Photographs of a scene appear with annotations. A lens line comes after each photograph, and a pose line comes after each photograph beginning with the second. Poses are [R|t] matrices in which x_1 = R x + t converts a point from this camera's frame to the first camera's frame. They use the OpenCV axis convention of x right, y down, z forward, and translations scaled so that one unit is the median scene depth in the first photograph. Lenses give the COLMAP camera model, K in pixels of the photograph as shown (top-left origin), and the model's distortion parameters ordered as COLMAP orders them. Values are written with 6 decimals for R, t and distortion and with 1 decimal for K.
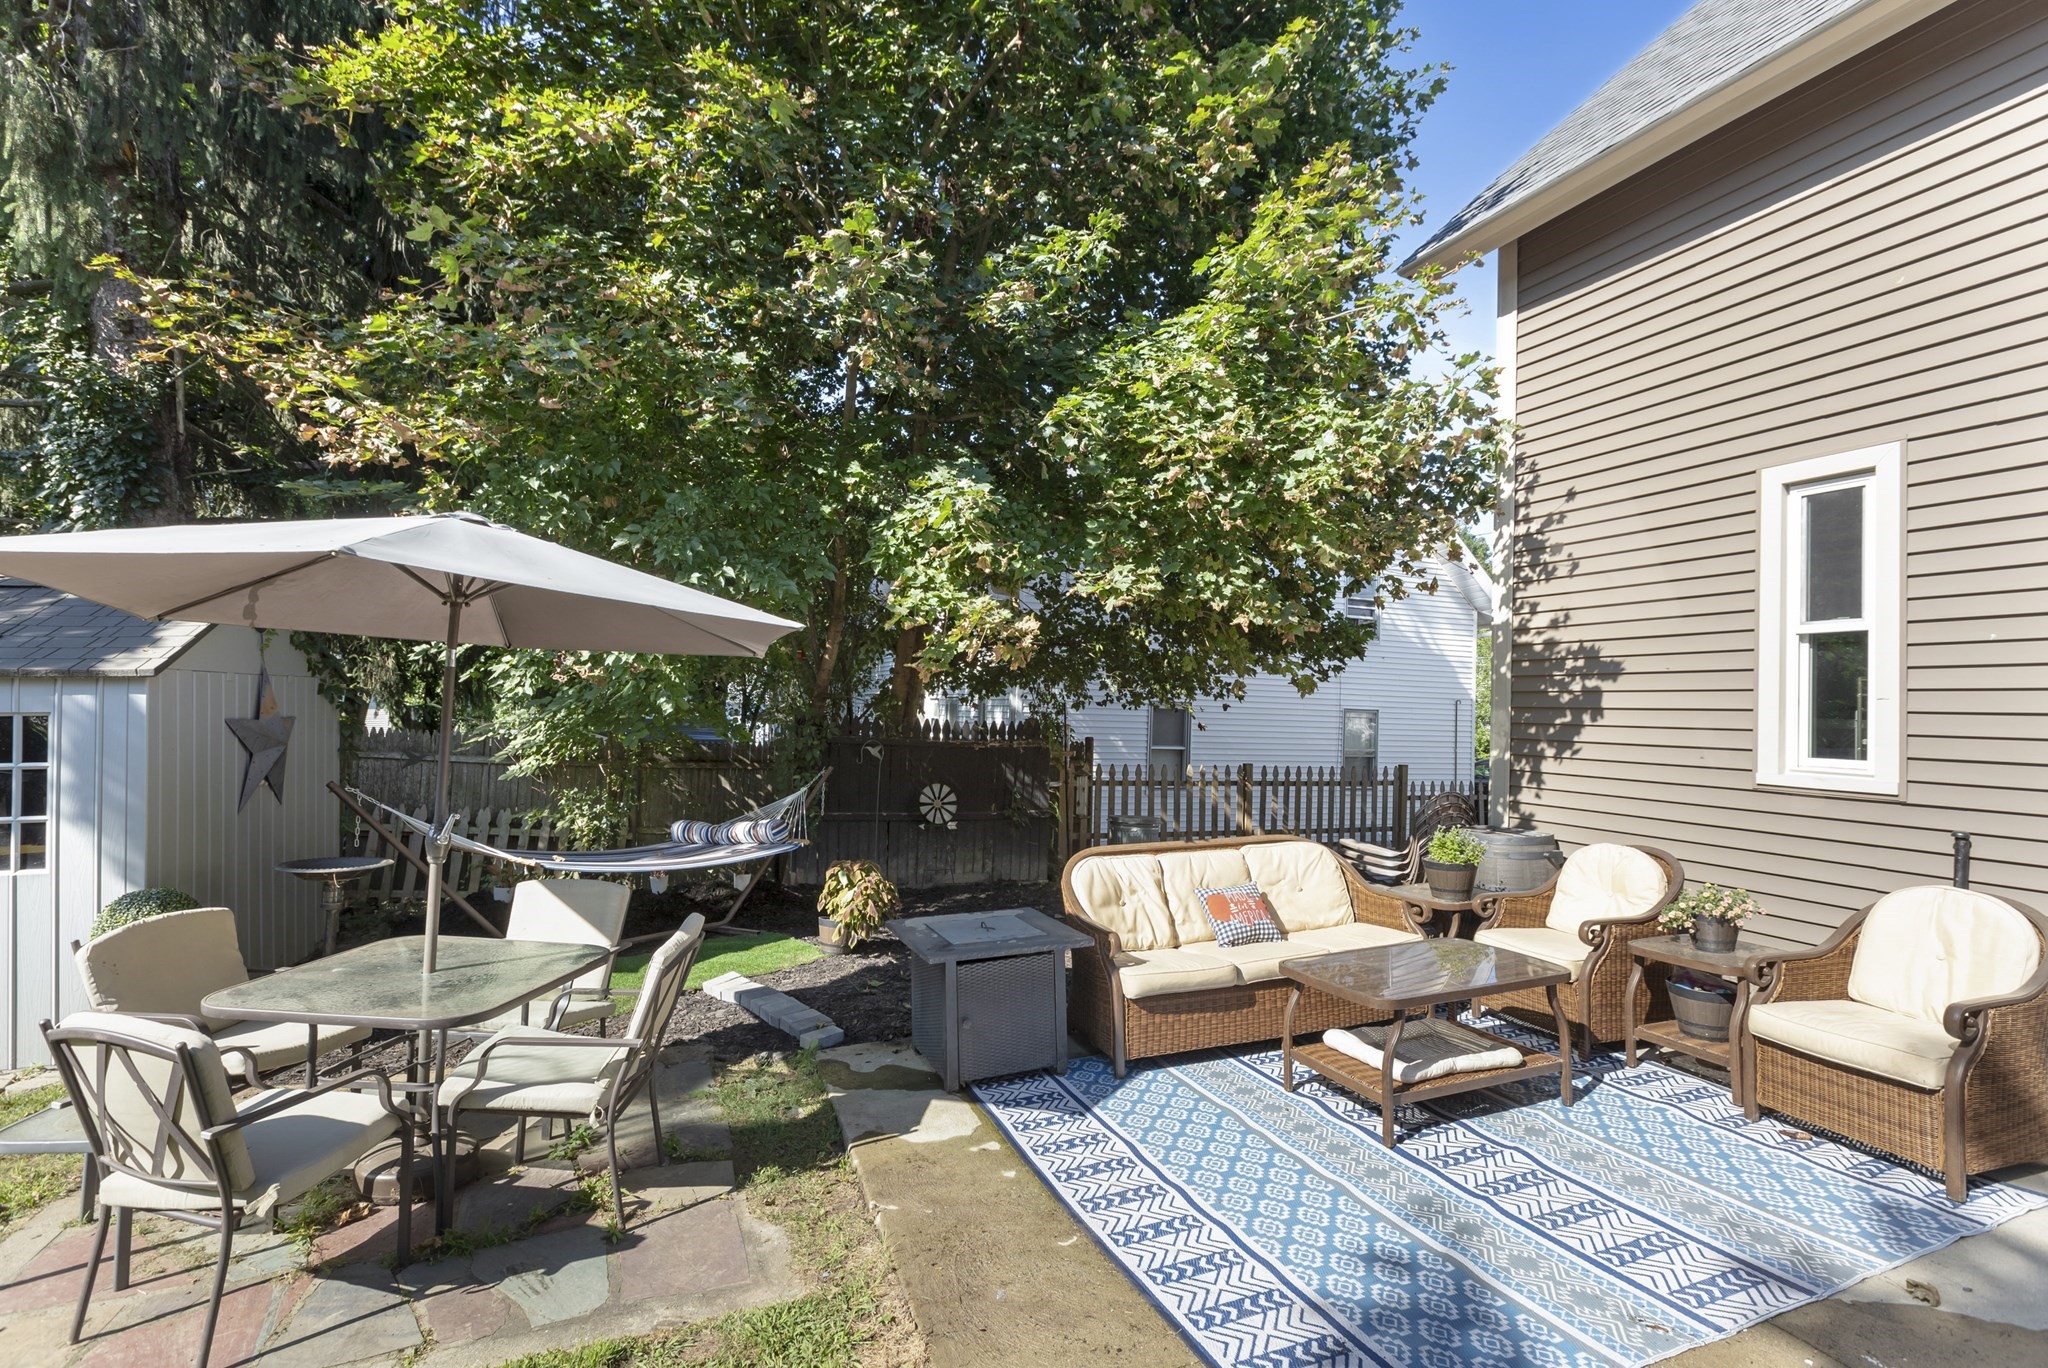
lens RADIAL K [[940.2, 0, 1024.0], [0, 940.2, 684.0], [0, 0, 1]] dist [0.000905, 0.000649]
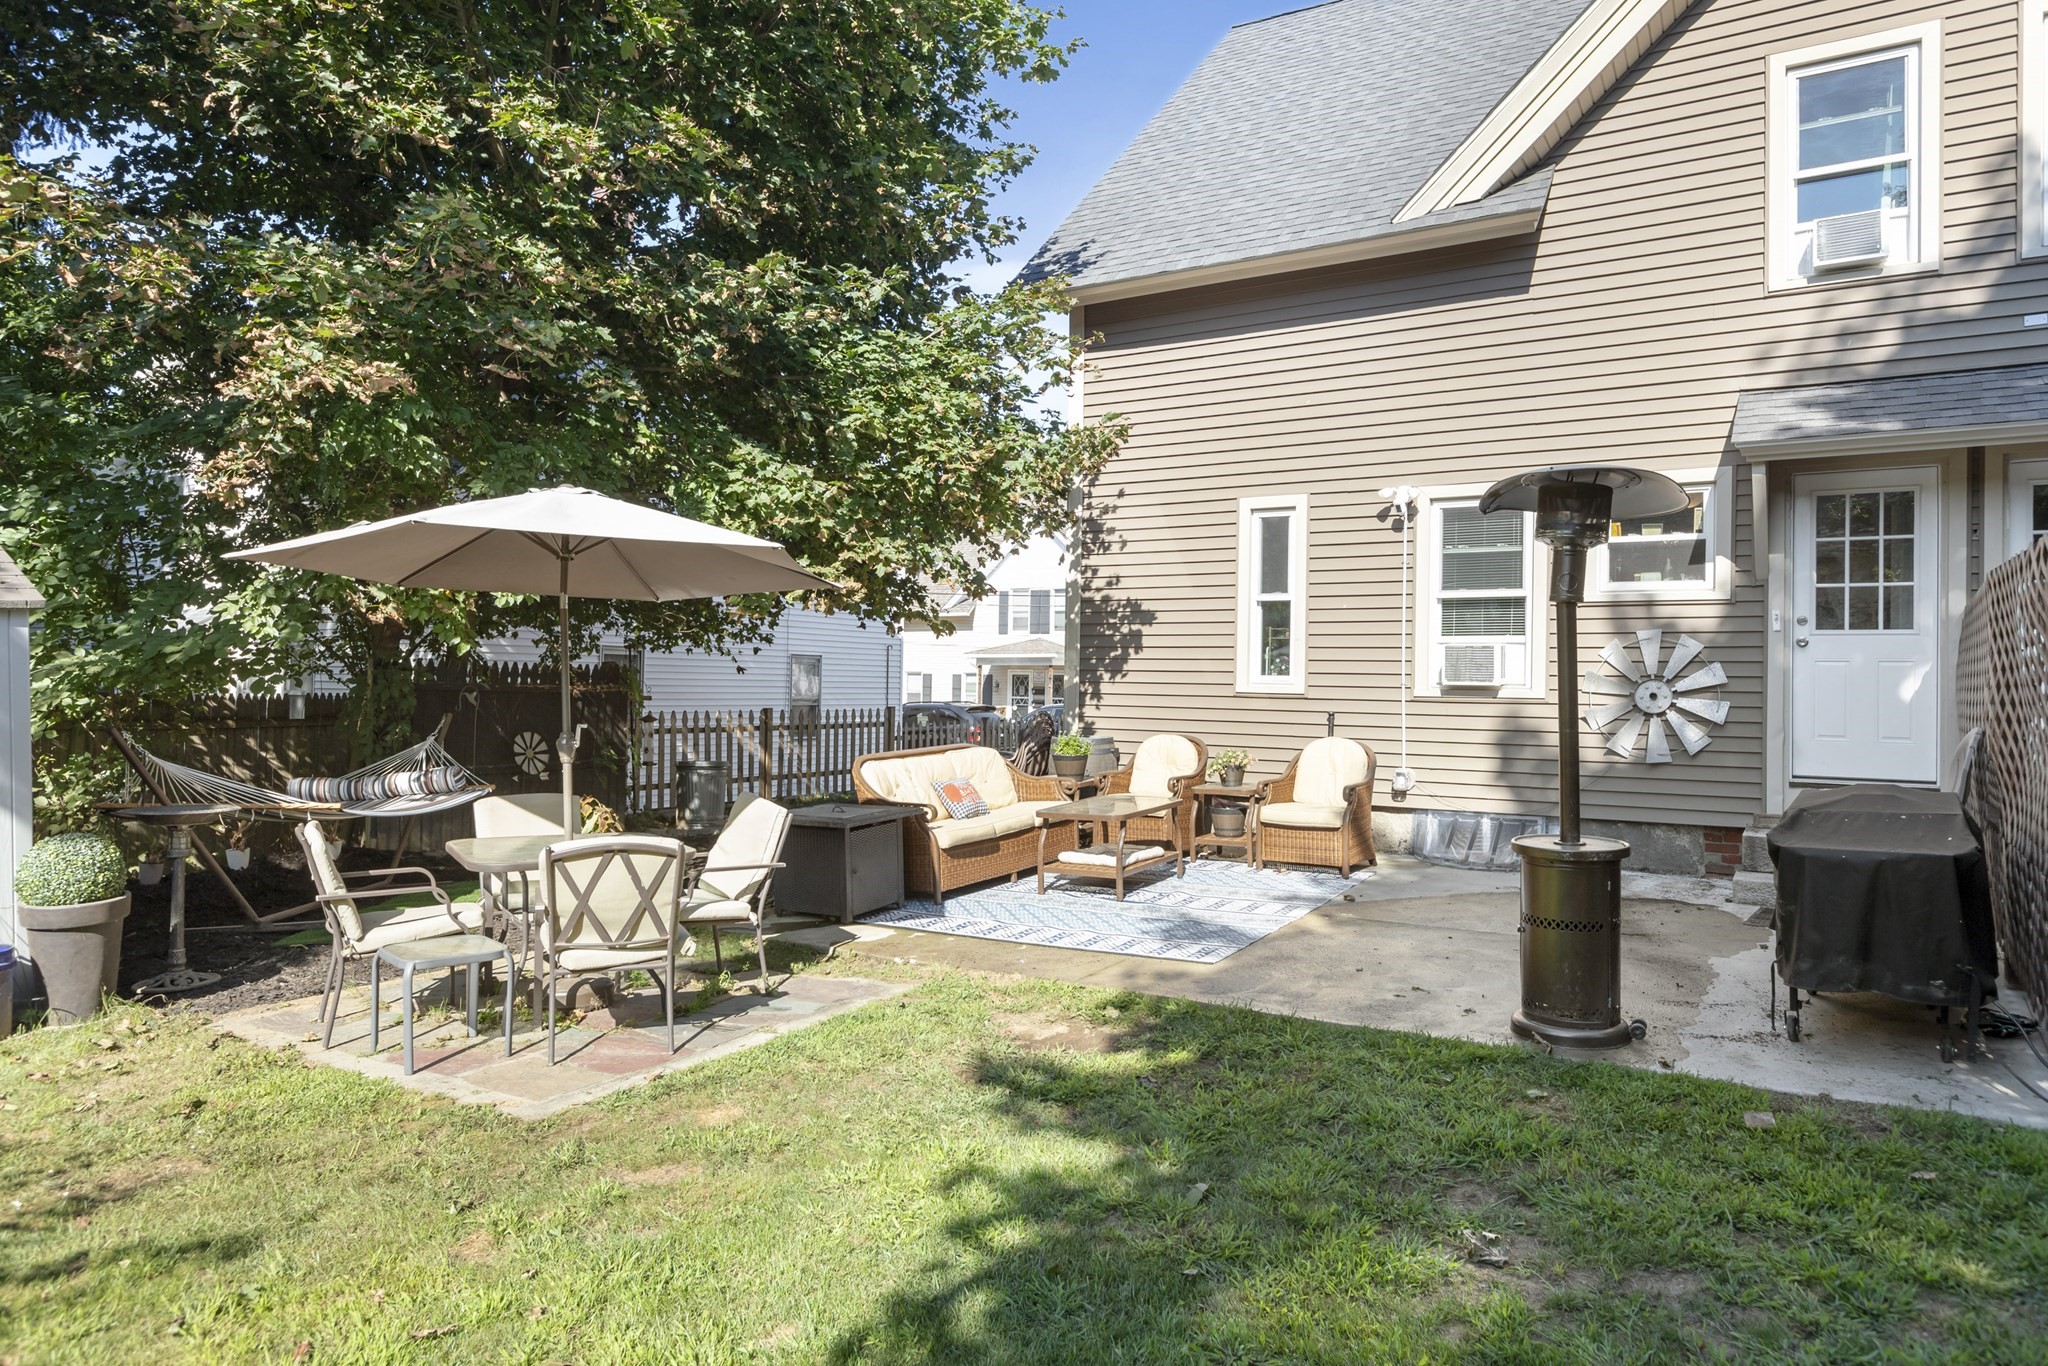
lens RADIAL K [[1305.6, 0, 974.1], [0, 1305.6, 673.9], [0, 0, 1]] dist [0.054976, -0.000172]
pose [[0.824144, -0.024484, 0.565851, -0.892929], [-0.004971, 0.998714, 0.050455, -0.038050], [-0.566358, -0.044395, 0.822963, -0.619902]]
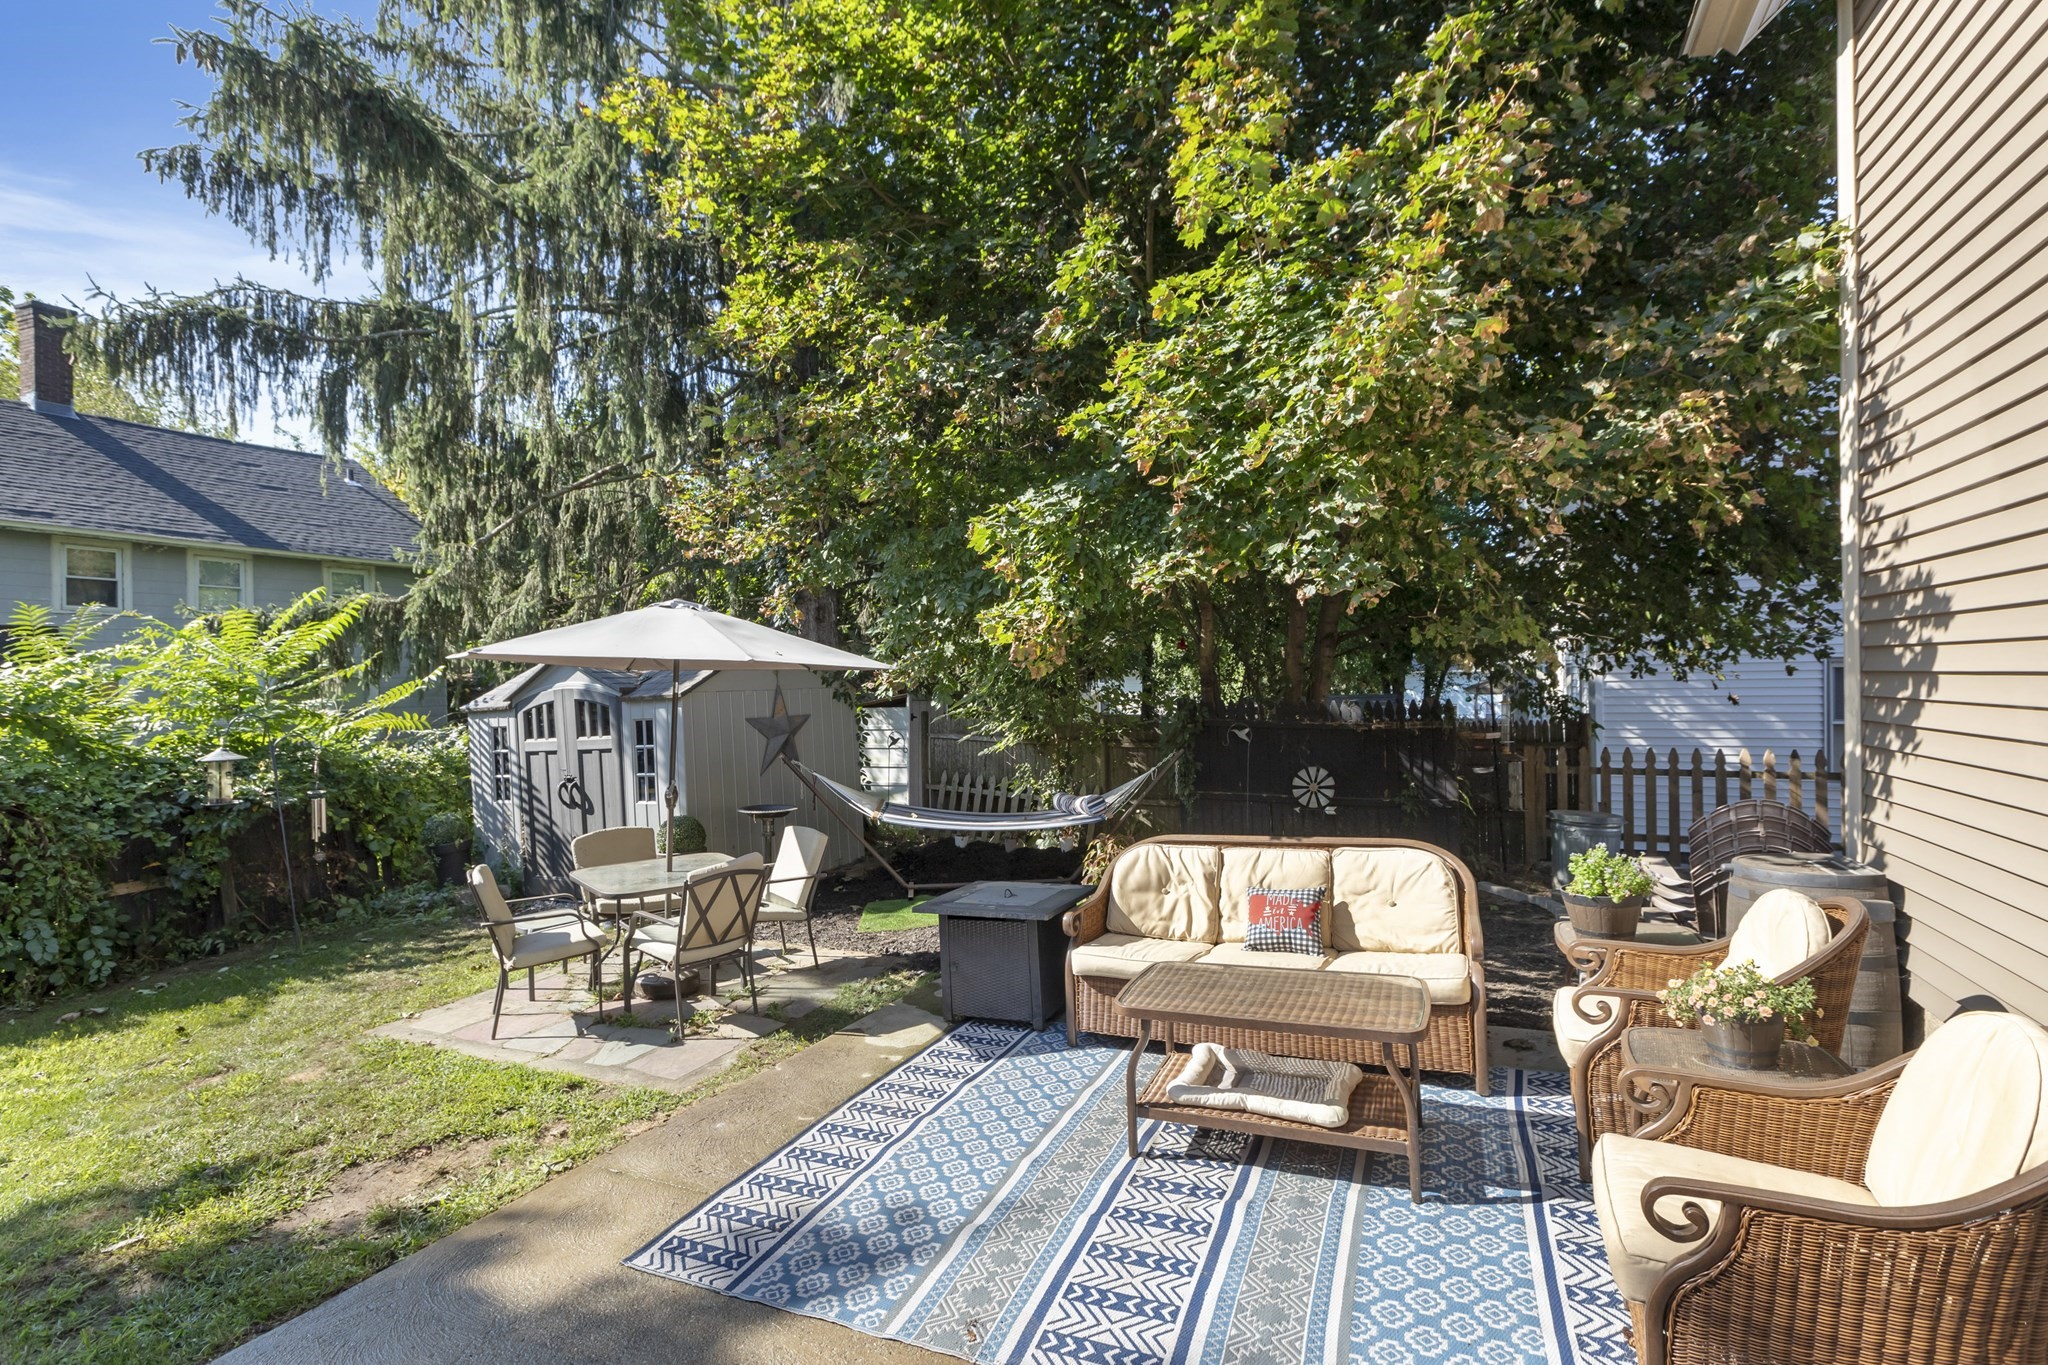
lens RADIAL K [[953.9, 0, 1018.1], [0, 953.9, 690.9], [0, 0, 1]] dist [0.001622, 0.000599]
pose [[0.699370, -0.029888, -0.714135, 0.768438], [0.056531, 0.998308, 0.013580, -0.005122], [0.712521, -0.049868, 0.699876, 0.190037]]
